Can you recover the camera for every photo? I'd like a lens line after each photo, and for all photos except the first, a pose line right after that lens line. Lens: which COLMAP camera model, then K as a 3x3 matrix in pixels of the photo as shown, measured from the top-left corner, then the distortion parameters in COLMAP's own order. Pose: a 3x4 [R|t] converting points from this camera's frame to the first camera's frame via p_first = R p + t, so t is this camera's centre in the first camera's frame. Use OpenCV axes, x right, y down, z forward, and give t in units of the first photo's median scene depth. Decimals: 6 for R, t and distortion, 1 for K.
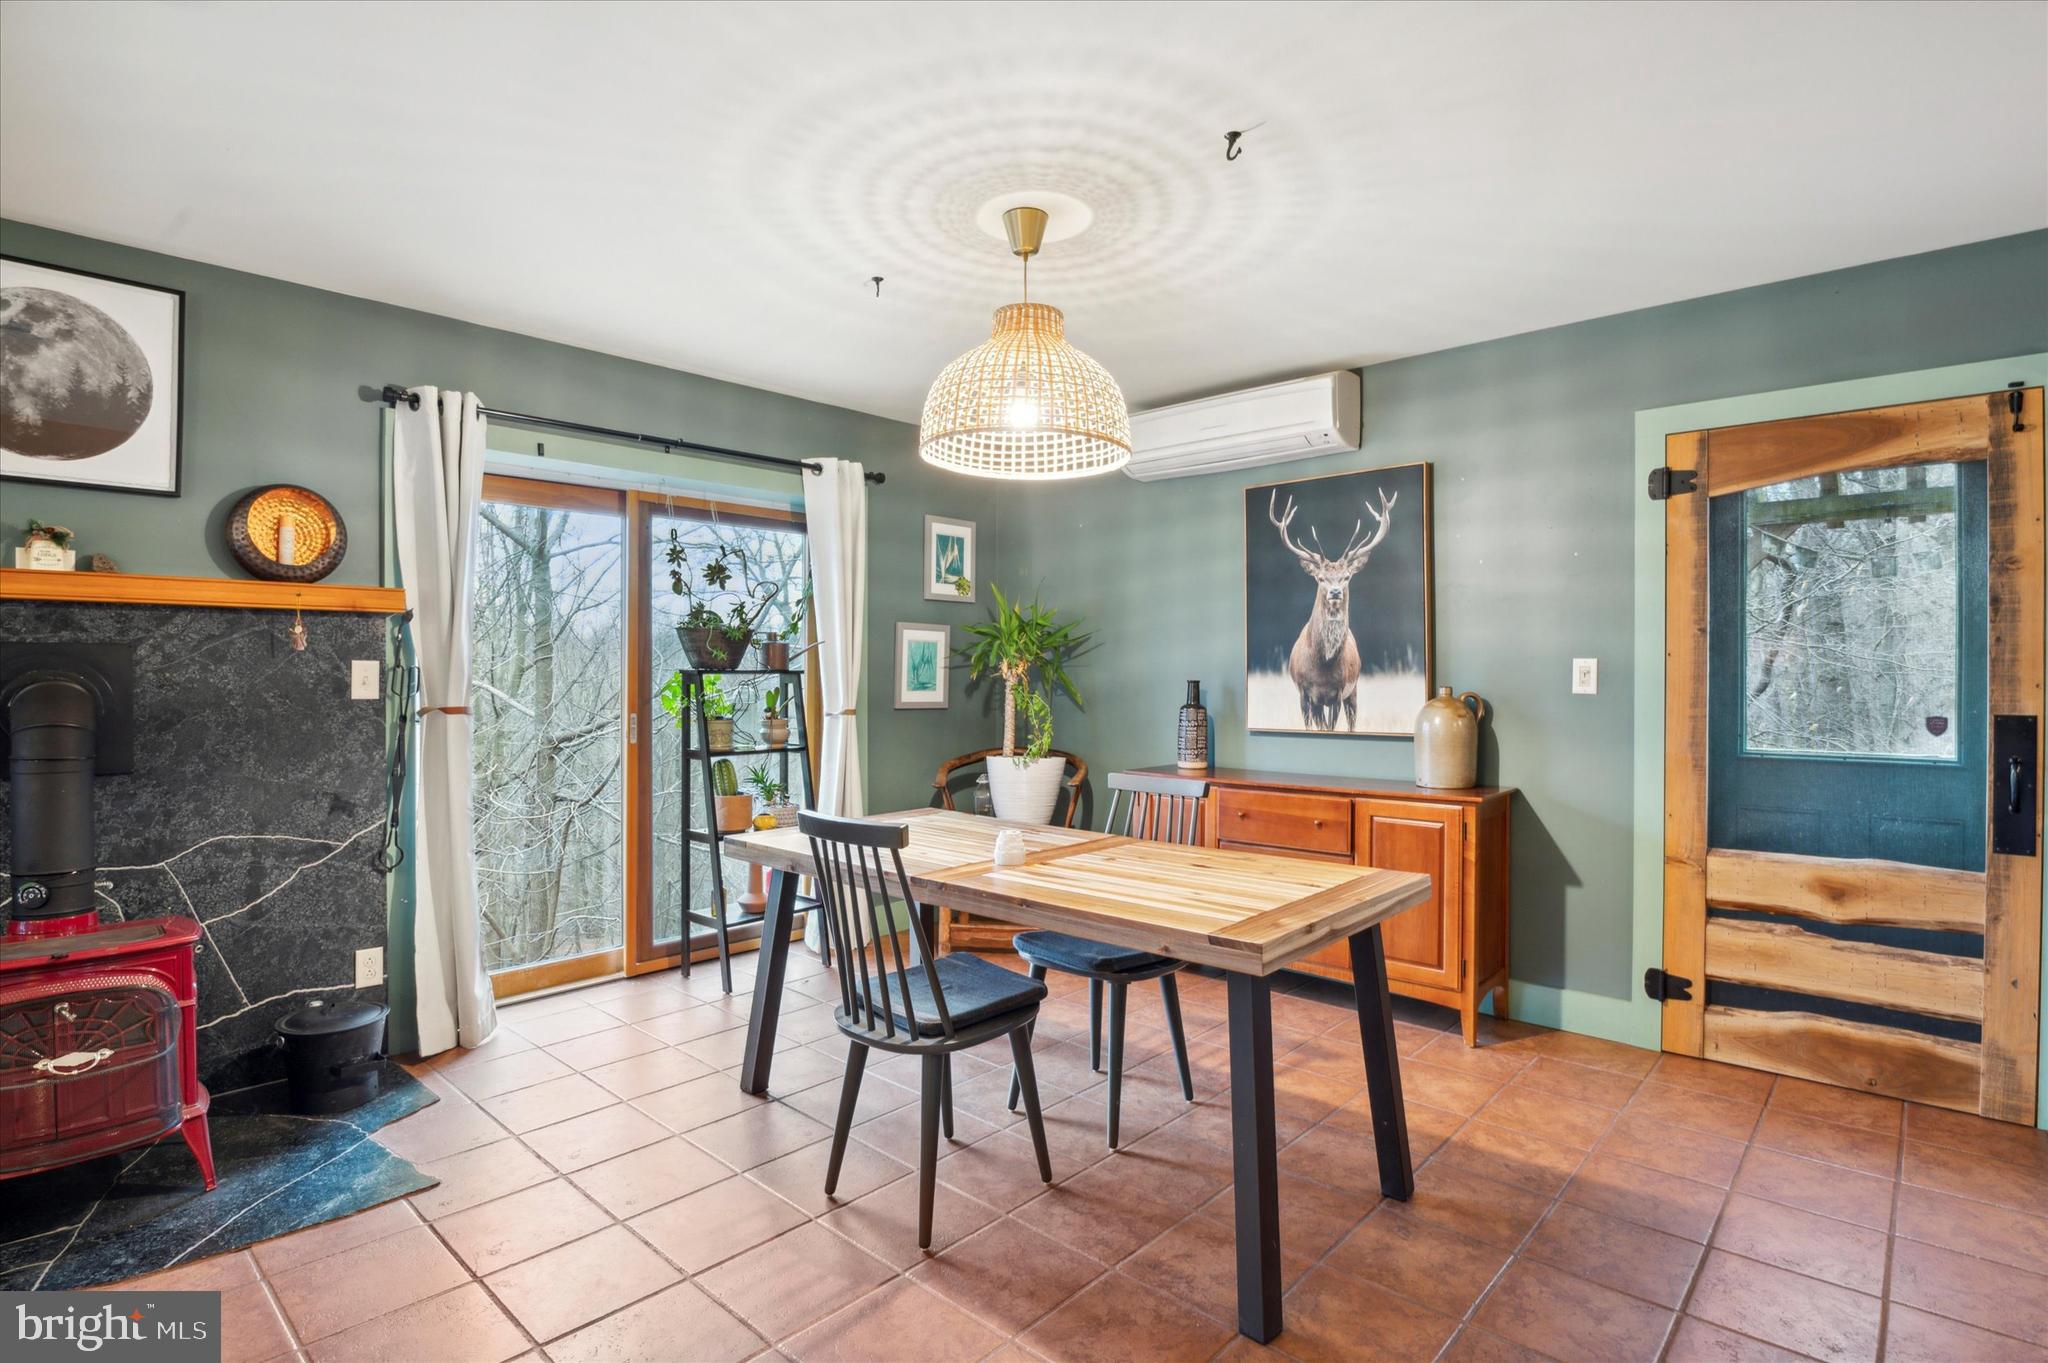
lens RADIAL K [[1010.0, 0, 1024.0], [0, 1010.0, 681.5], [0, 0, 1]] dist [-0.025618, -0.001614]
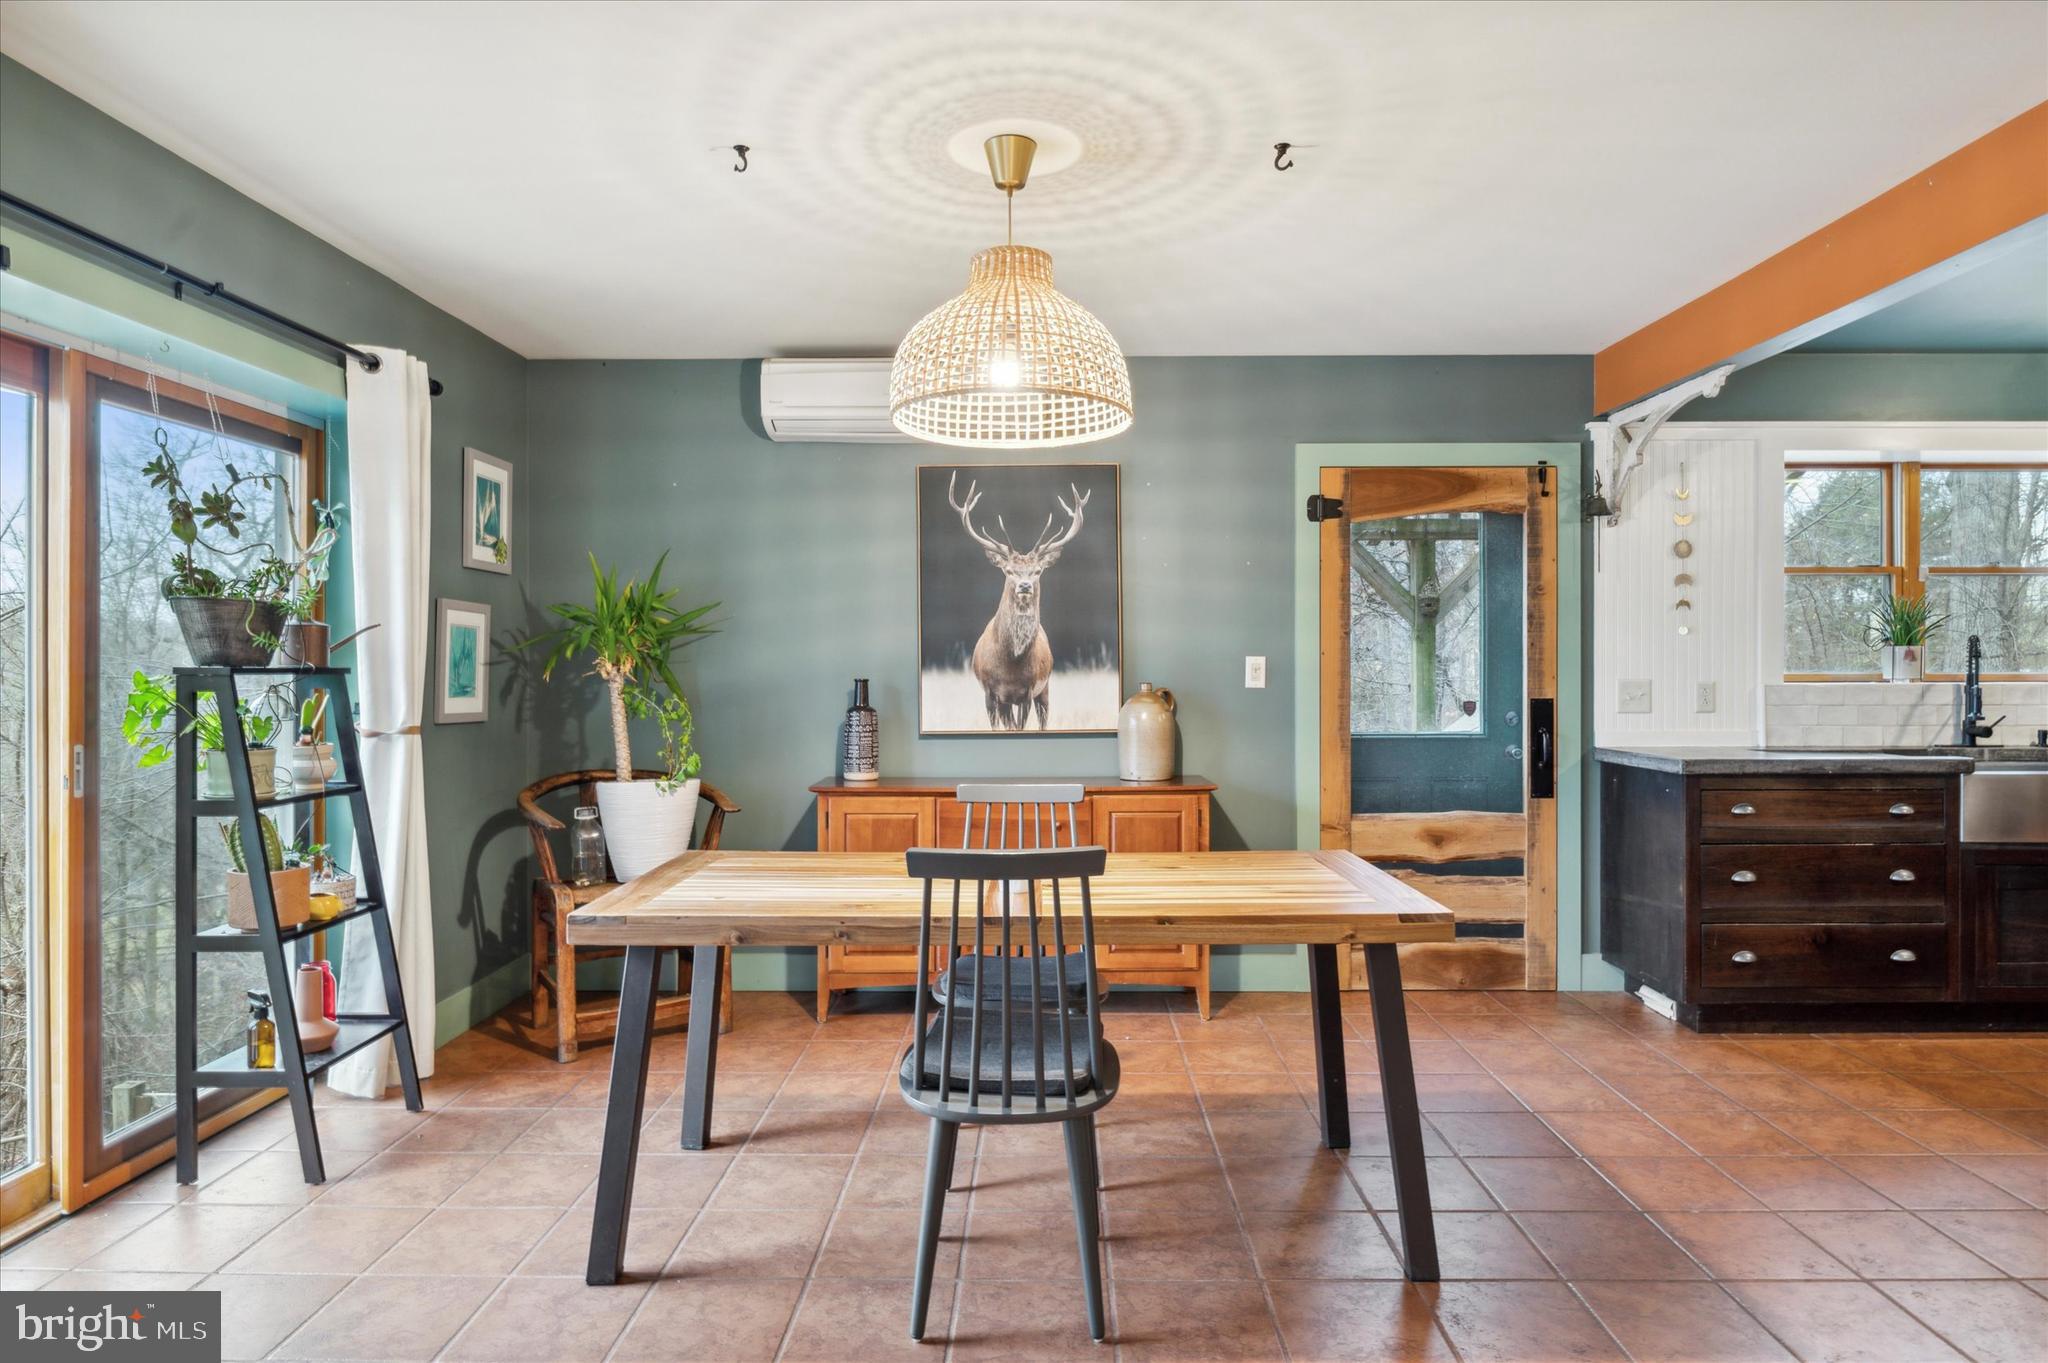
lens RADIAL K [[1188.3, 0, 1035.2], [0, 1188.3, 676.7], [0, 0, 1]] dist [-0.002977, -0.013219]
pose [[0.743565, -0.006432, 0.668633, -0.462309], [0.008517, 0.999964, 0.000149, -0.002194], [-0.668609, 0.005584, 0.743593, 0.155107]]
